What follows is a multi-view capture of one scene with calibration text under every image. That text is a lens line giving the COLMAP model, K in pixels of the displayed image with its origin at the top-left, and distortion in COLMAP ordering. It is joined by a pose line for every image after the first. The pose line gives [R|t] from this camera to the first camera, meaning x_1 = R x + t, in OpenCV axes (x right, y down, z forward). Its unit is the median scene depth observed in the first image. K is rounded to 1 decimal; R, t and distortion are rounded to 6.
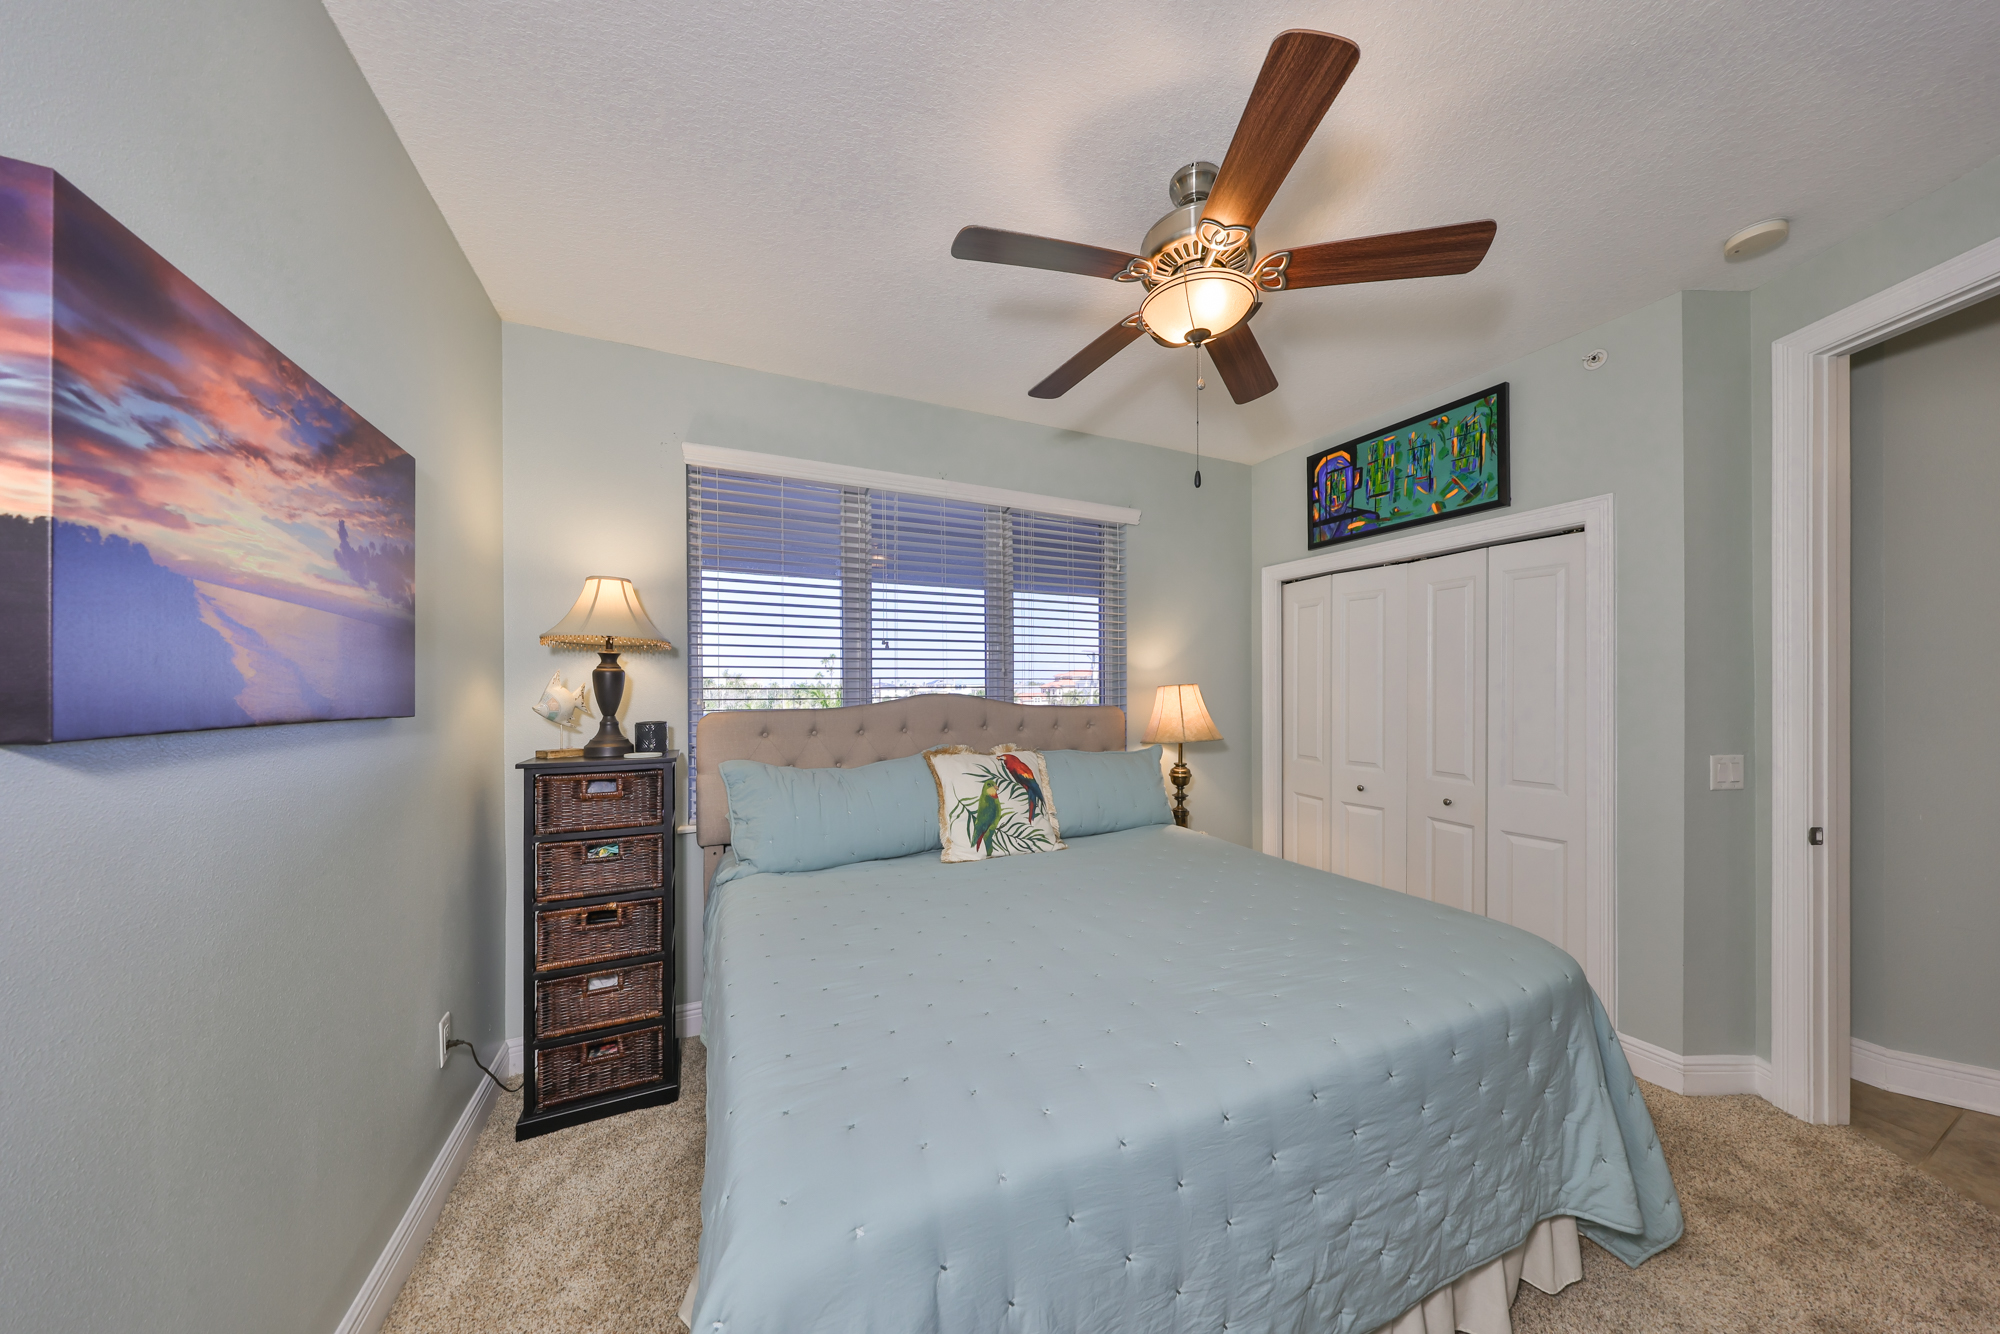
lens RADIAL K [[627.3, 0, 1003.2], [0, 627.3, 684.2], [0, 0, 1]] dist [0.005297, -0.000156]
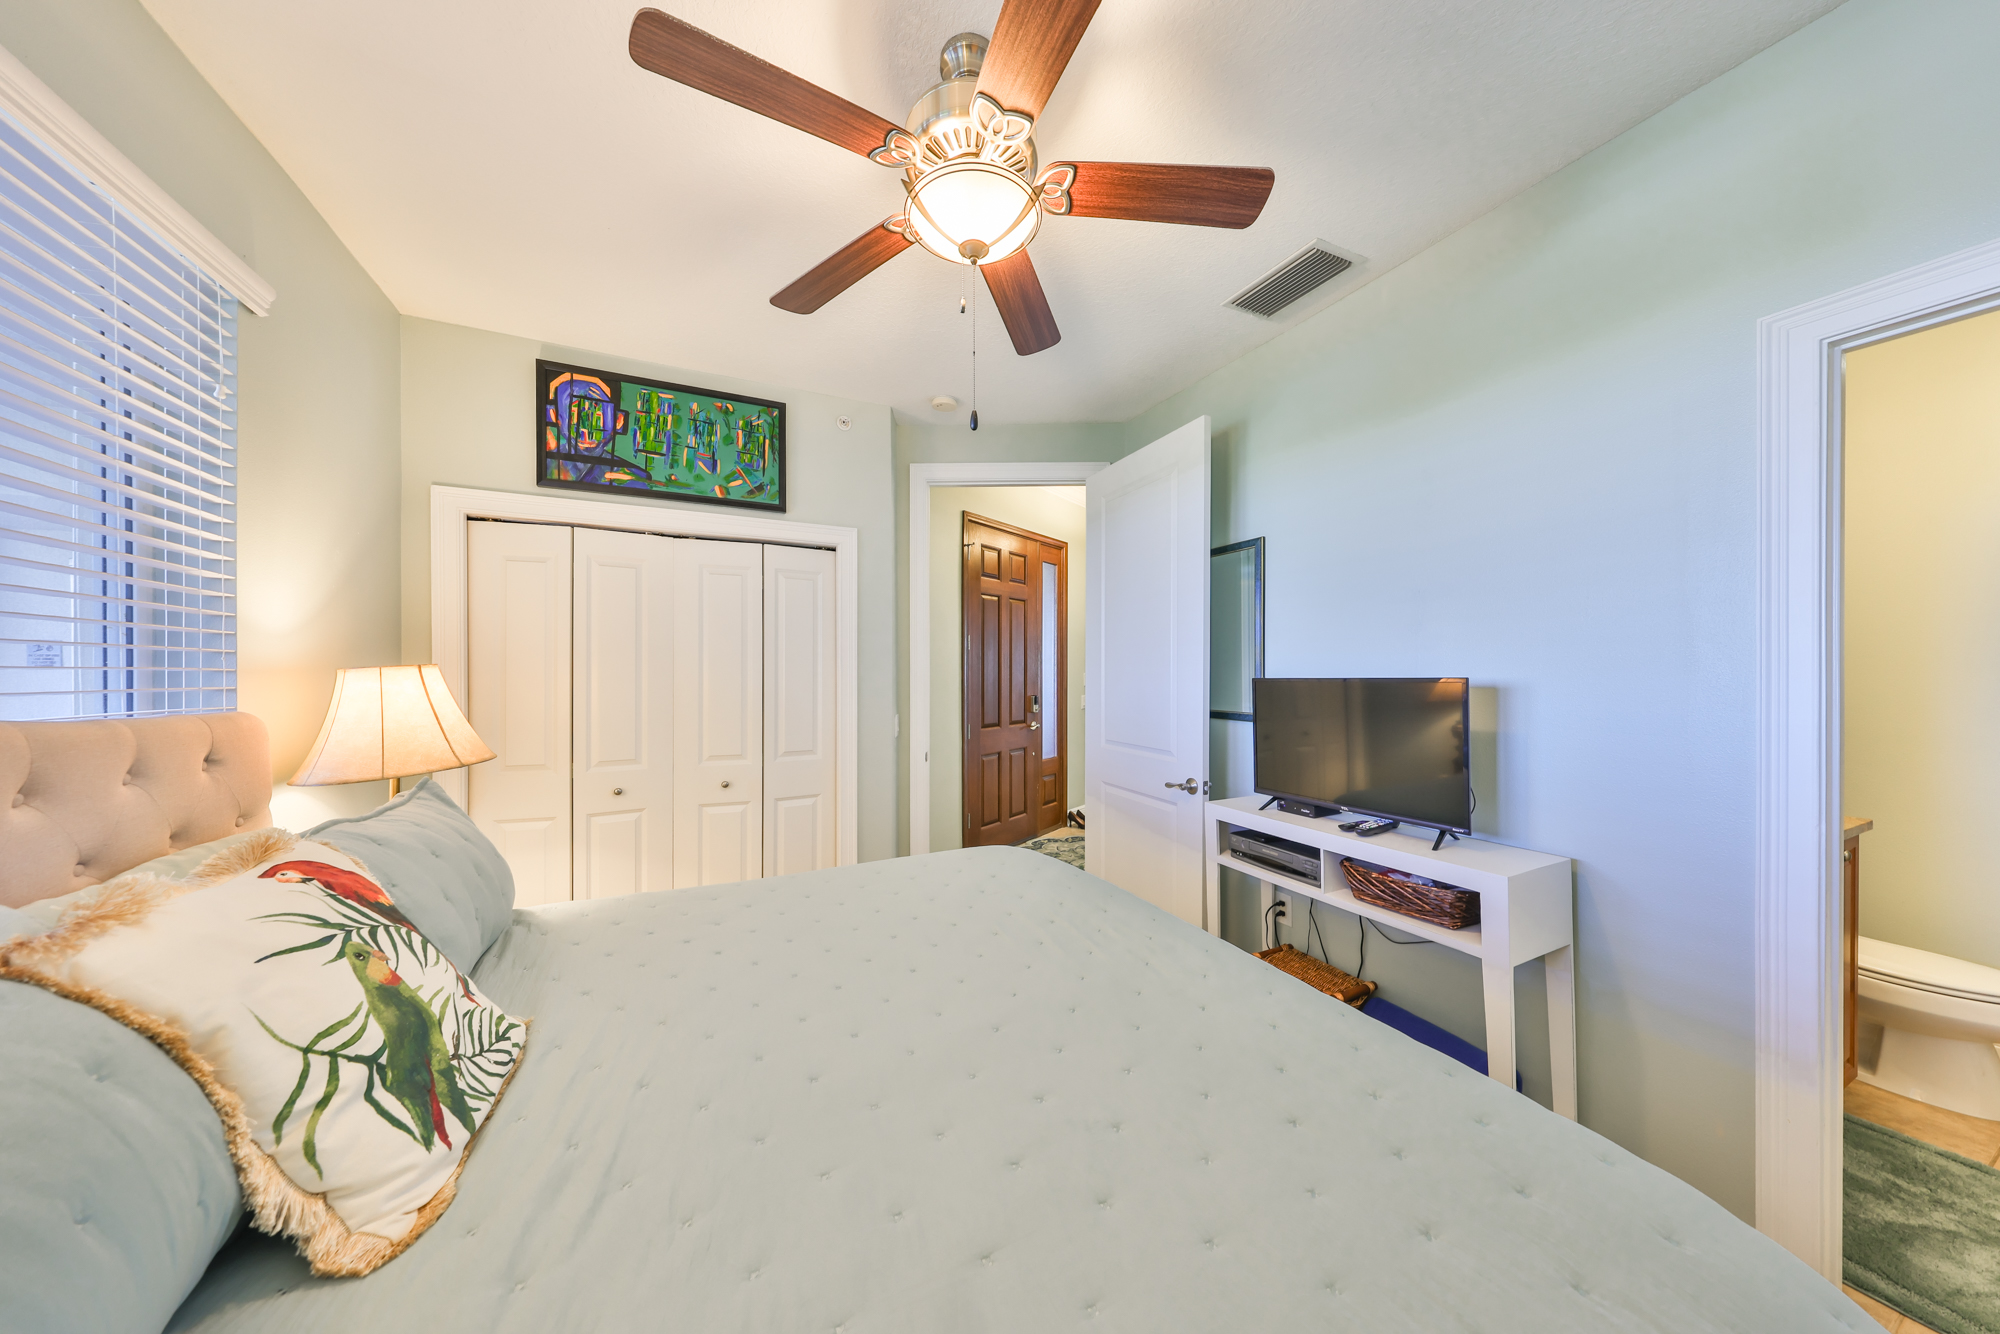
lens RADIAL K [[627.3, 0, 1001.6], [0, 627.3, 669.0], [0, 0, 1]] dist [0.005297, -0.000156]
pose [[0.001293, 0.004609, 0.999989, -0.287695], [-0.003192, 0.999984, -0.004605, 0.004106], [-0.999994, -0.003186, 0.001308, 0.518954]]
